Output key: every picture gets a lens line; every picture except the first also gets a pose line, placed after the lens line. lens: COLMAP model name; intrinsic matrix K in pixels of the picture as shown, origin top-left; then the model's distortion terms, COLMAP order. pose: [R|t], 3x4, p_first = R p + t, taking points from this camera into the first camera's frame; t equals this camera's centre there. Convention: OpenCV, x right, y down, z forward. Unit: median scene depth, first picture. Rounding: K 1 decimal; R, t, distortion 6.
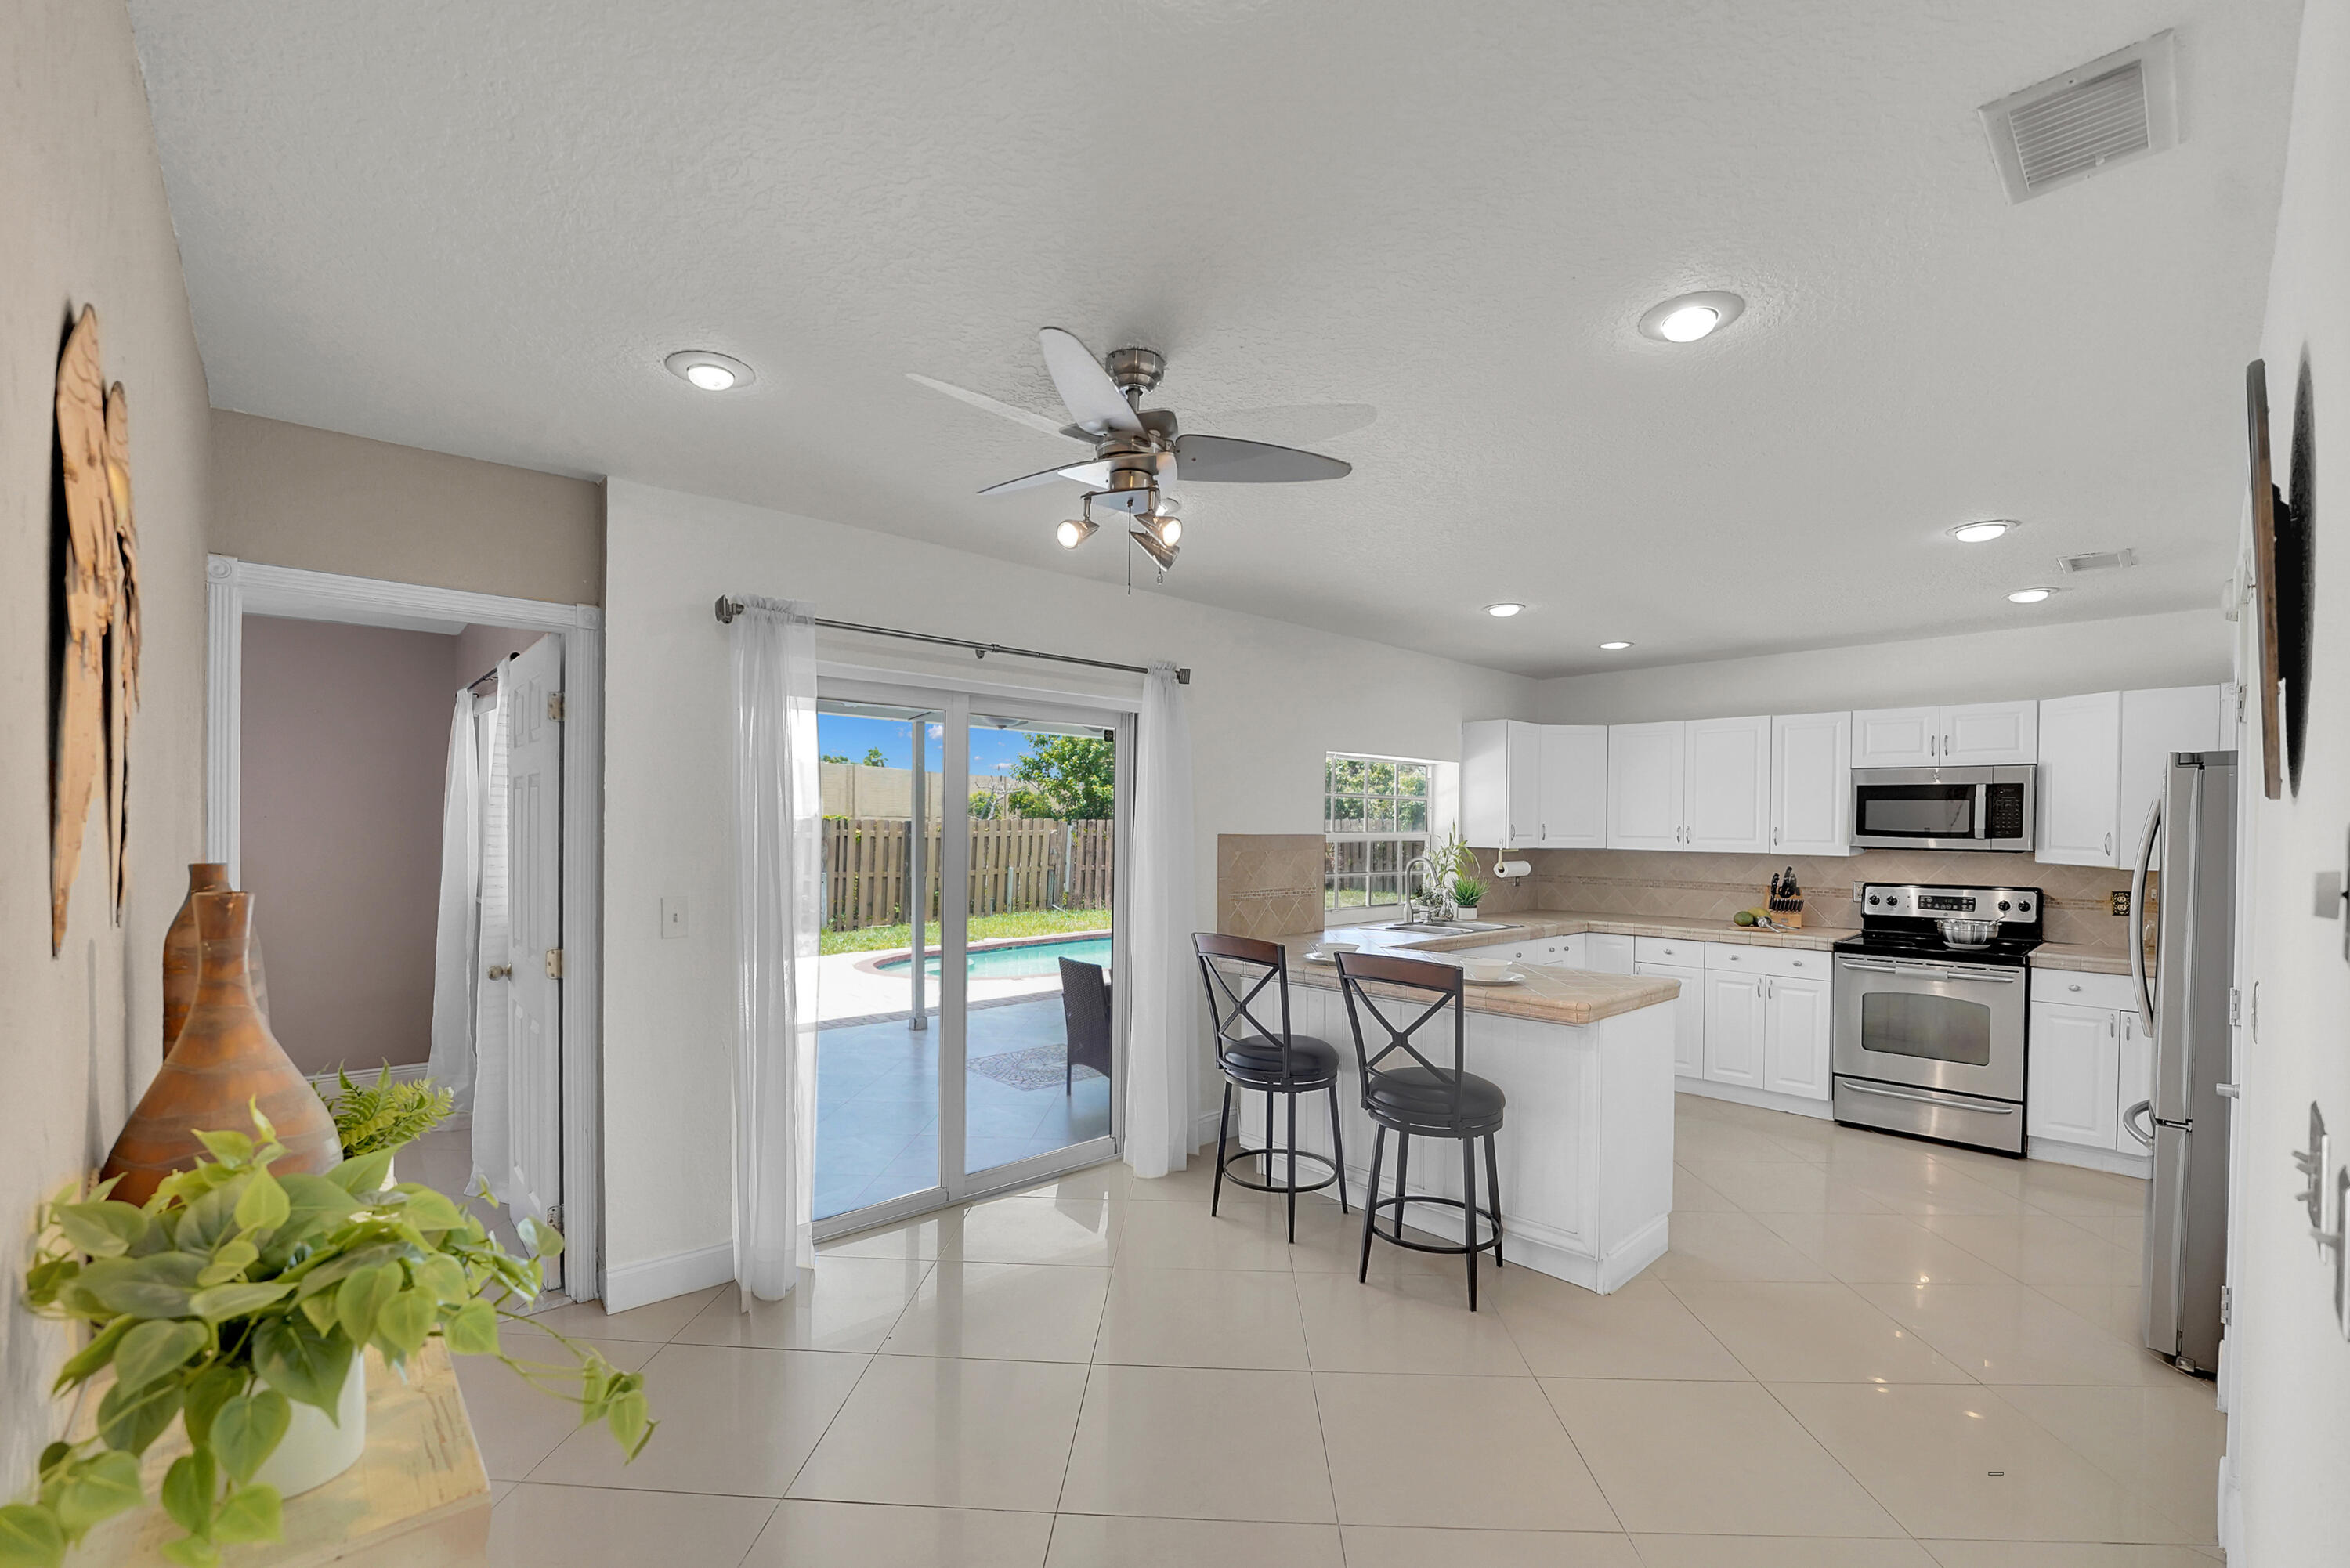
lens RADIAL K [[1031.9, 0, 1184.3], [0, 1031.9, 834.4], [0, 0, 1]] dist [-0.029530, -0.000107]
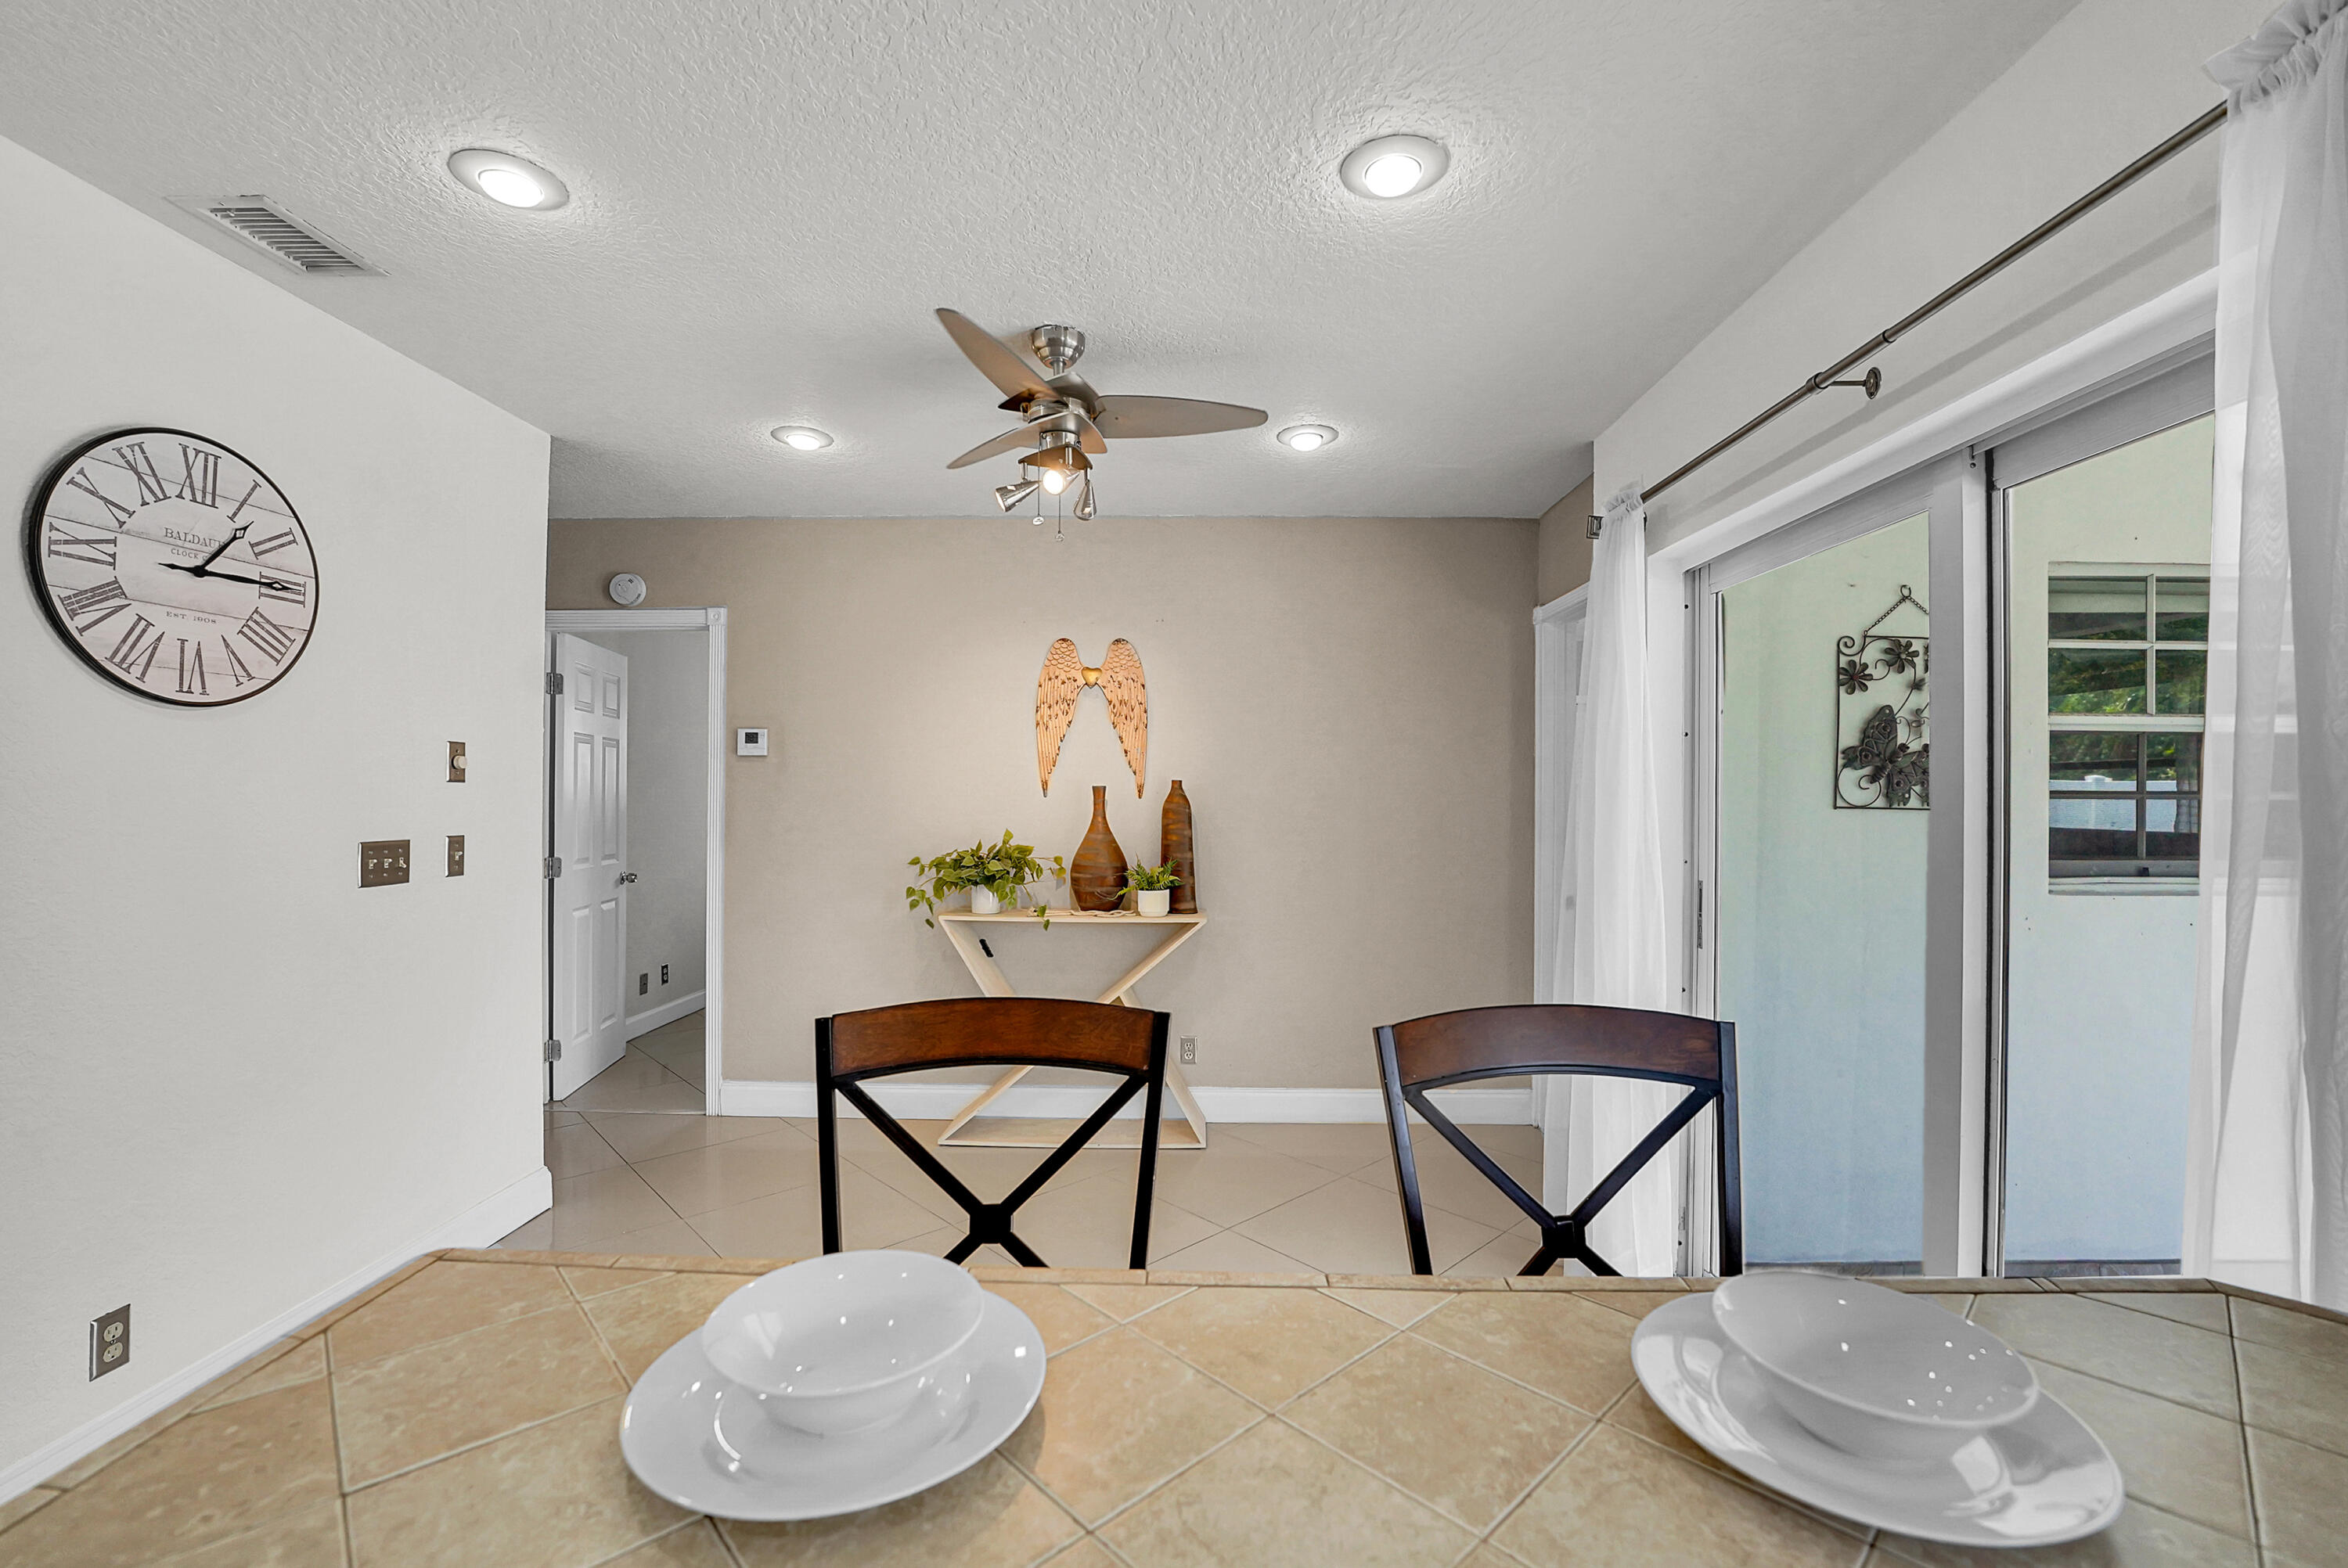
lens RADIAL K [[966.5, 0, 1207.1], [0, 966.5, 780.4], [0, 0, 1]] dist [-0.030893, -0.000001]
pose [[-0.696354, -0.023743, -0.717306, 0.235984], [-0.019072, 0.999712, -0.014575, 0.017019], [0.717445, 0.003531, -0.696606, 0.740060]]
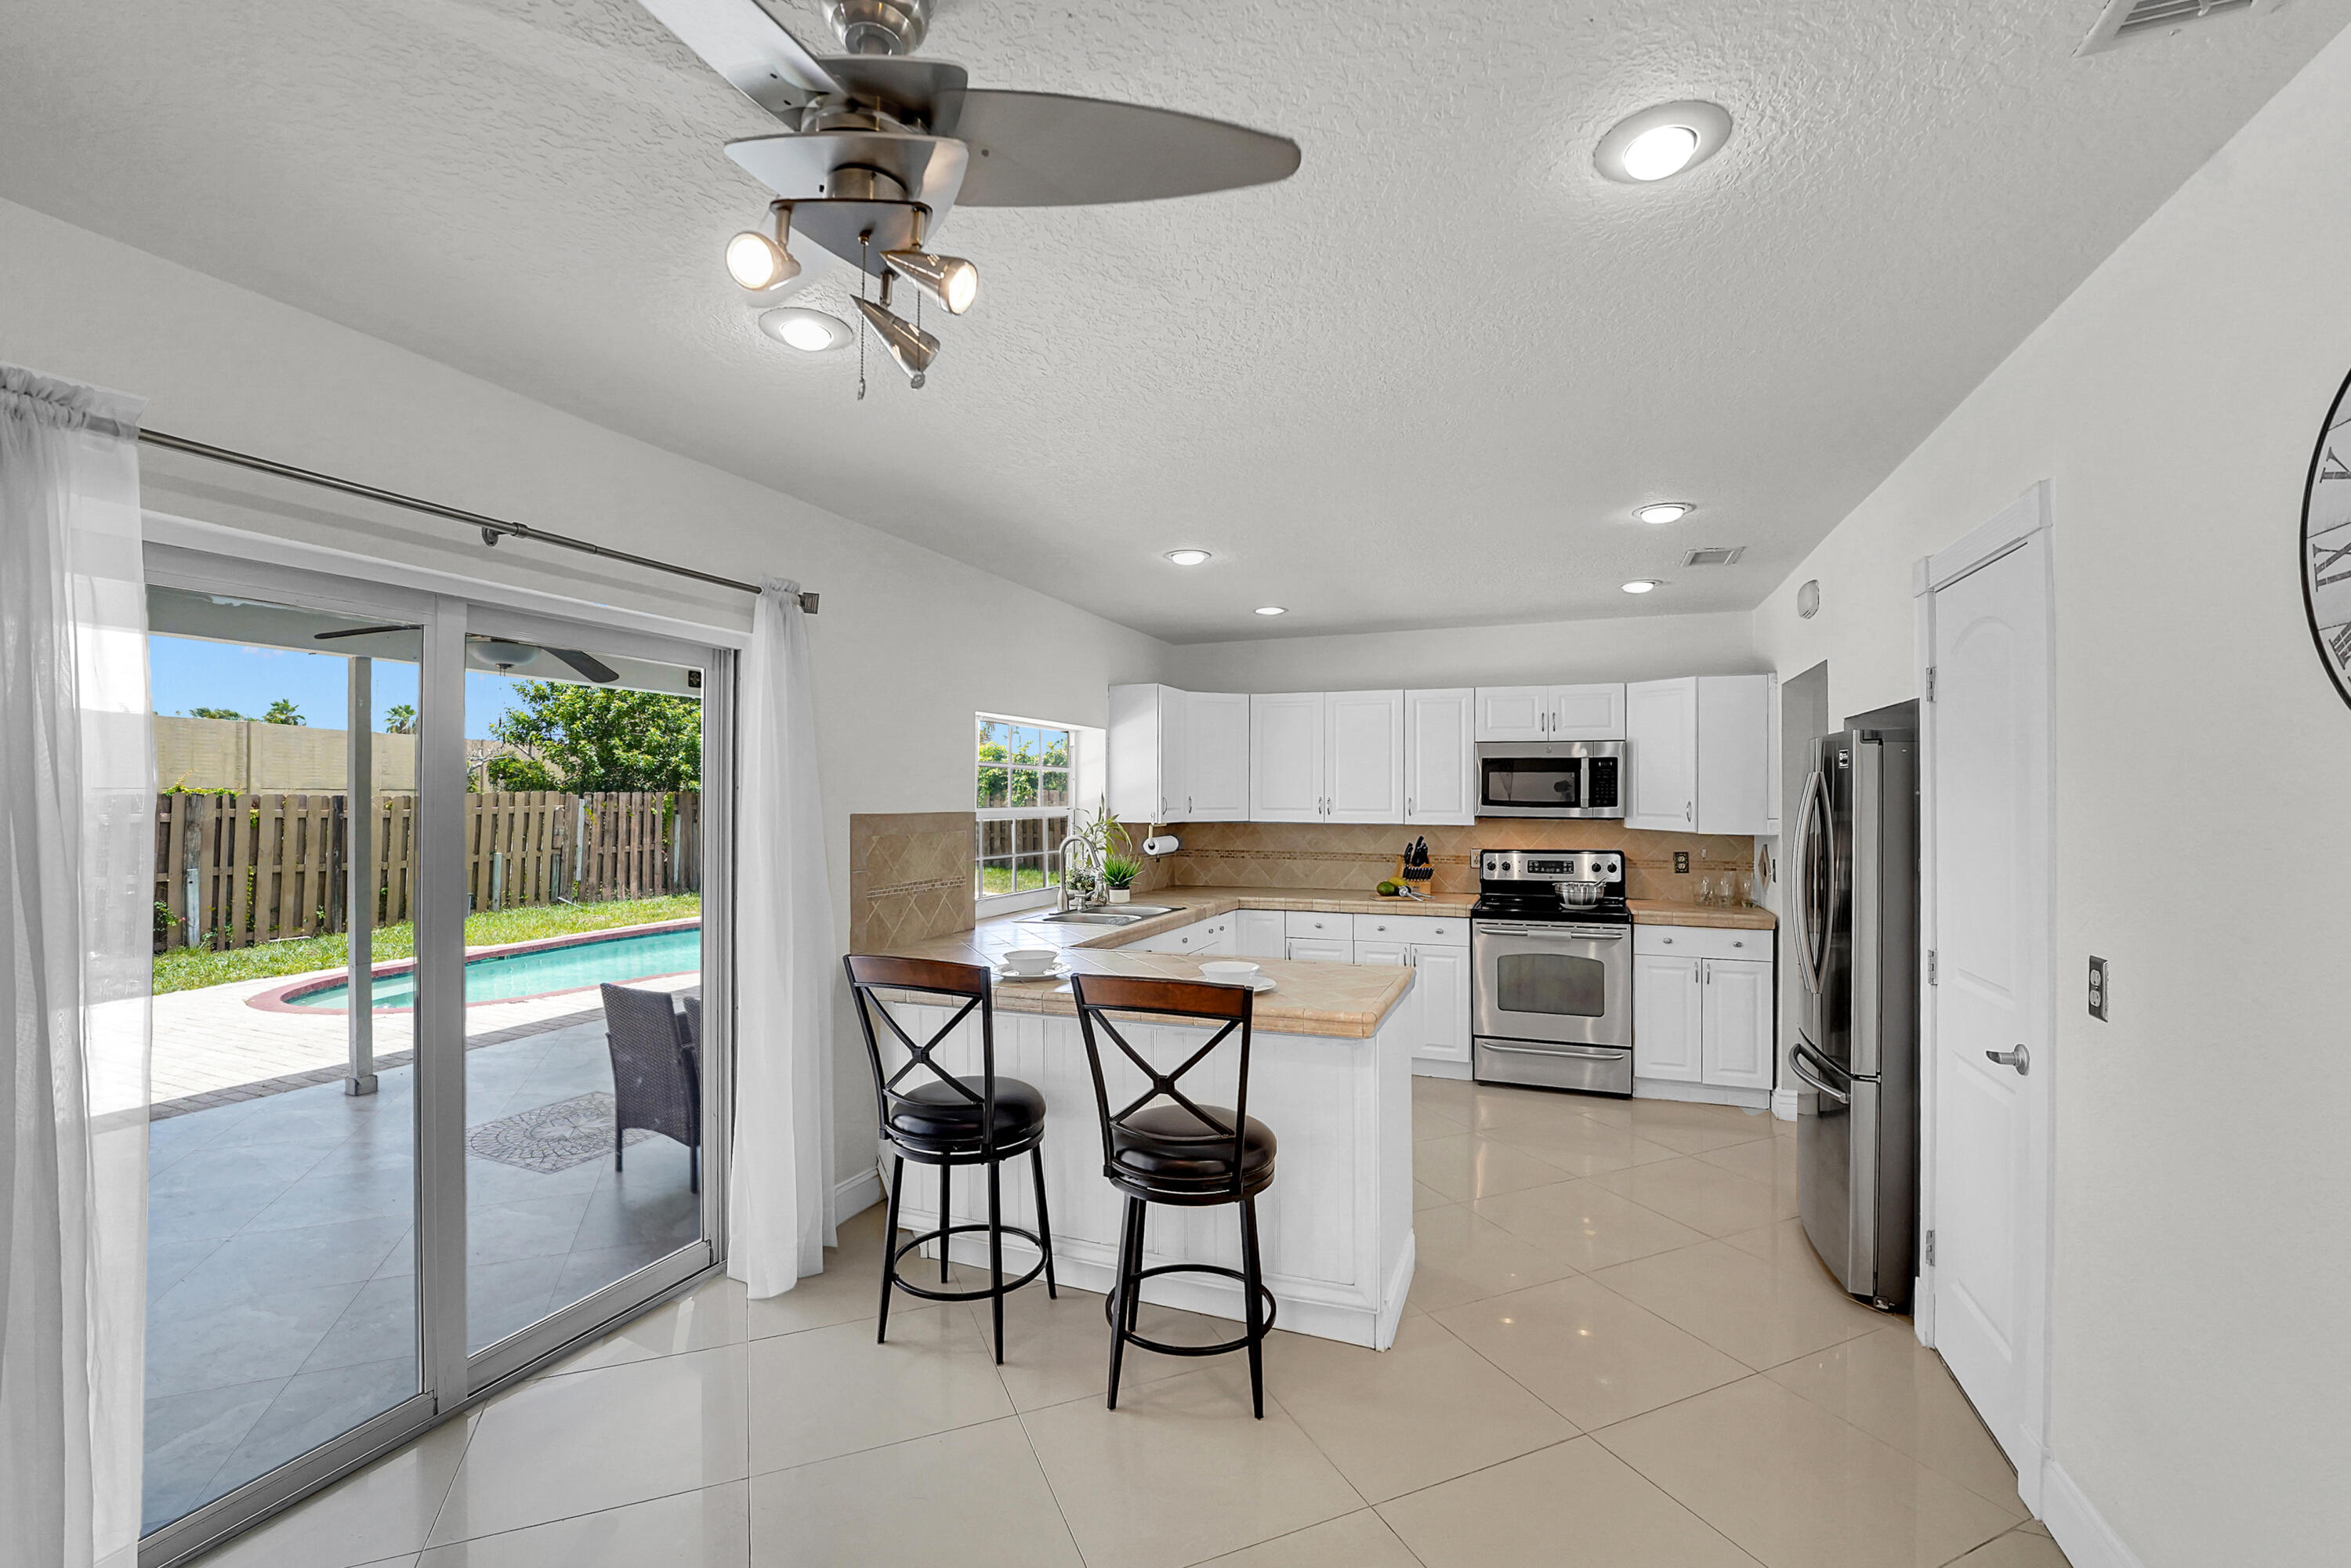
lens RADIAL K [[1016.9, 0, 1214.1], [0, 1016.9, 793.9], [0, 0, 1]] dist [-0.029299, -0.000064]
pose [[0.895152, -0.006177, 0.445719, -0.051070], [0.010543, 0.999918, -0.007316, -0.005774], [-0.445637, 0.011248, 0.895143, 0.175441]]
